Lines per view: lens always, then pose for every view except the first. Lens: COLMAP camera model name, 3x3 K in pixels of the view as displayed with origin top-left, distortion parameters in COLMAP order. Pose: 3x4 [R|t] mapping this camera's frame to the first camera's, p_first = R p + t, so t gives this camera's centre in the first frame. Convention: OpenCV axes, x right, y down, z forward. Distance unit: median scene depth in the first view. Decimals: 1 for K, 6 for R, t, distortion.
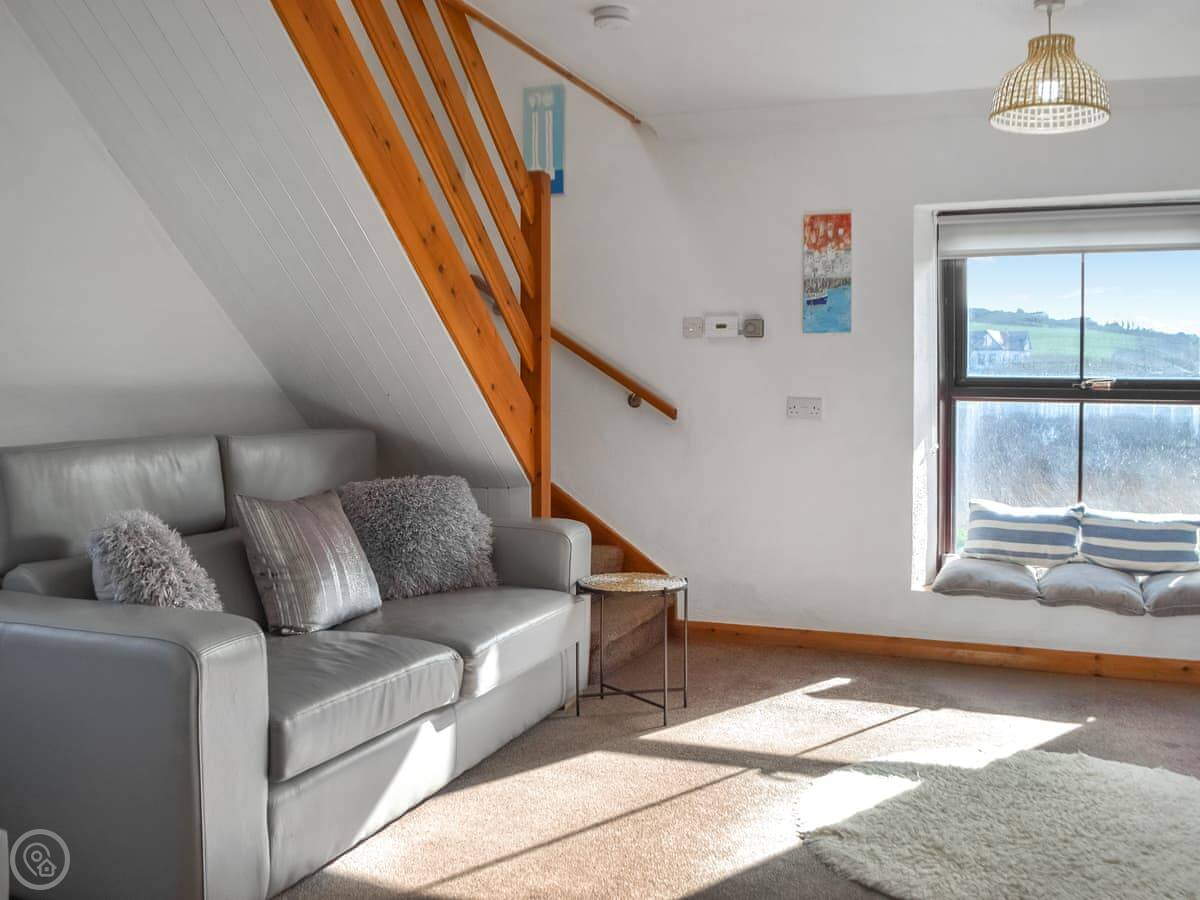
lens RADIAL K [[1170.6, 0, 600.0], [0, 1170.6, 450.0], [0, 0, 1]] dist [-0.059992, -0.004690]
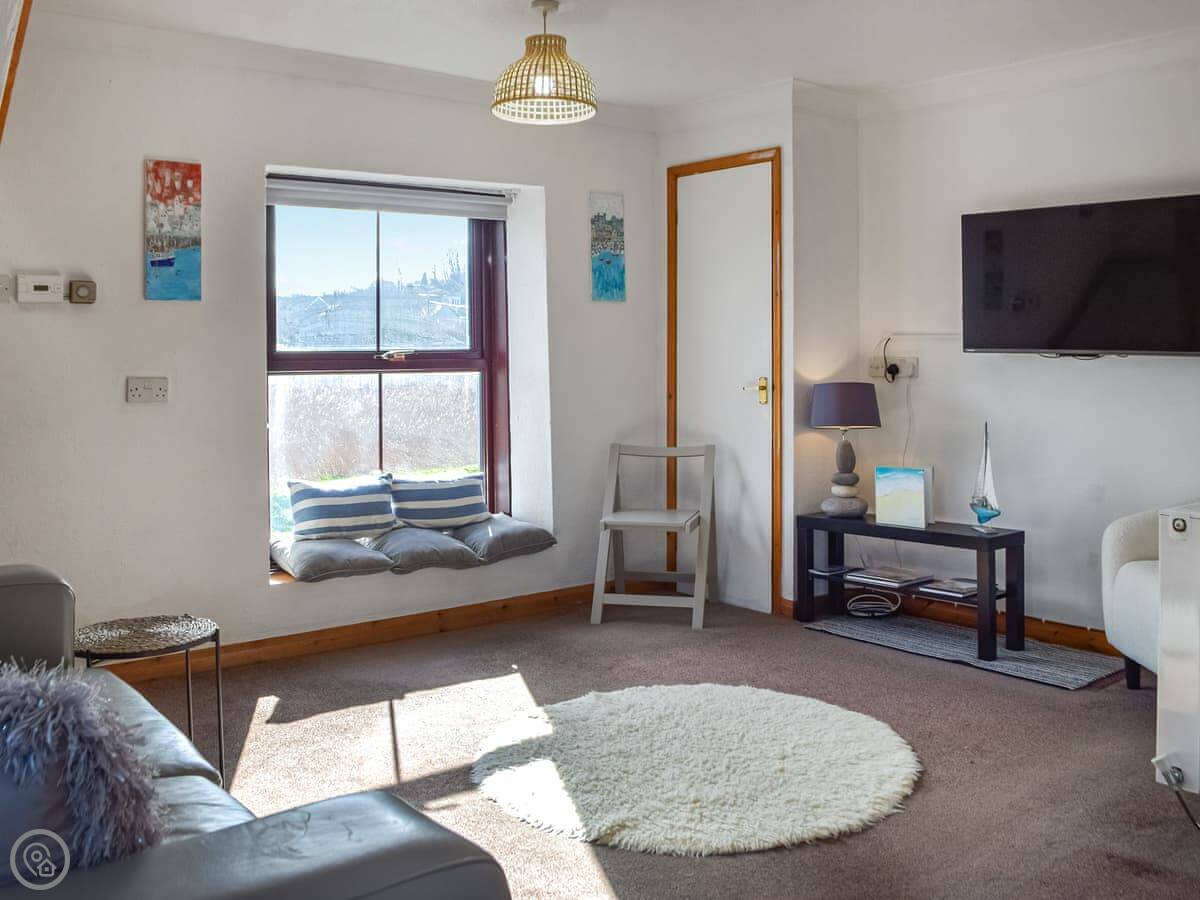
lens RADIAL K [[1176.1, 0, 600.0], [0, 1176.1, 353.7], [0, 0, 1]] dist [0.005627, -0.002820]
pose [[0.491015, -0.013789, 0.871042, -0.403540], [0.059526, 0.998069, -0.017756, -0.028139], [-0.869115, 0.060569, 0.490887, 0.314276]]
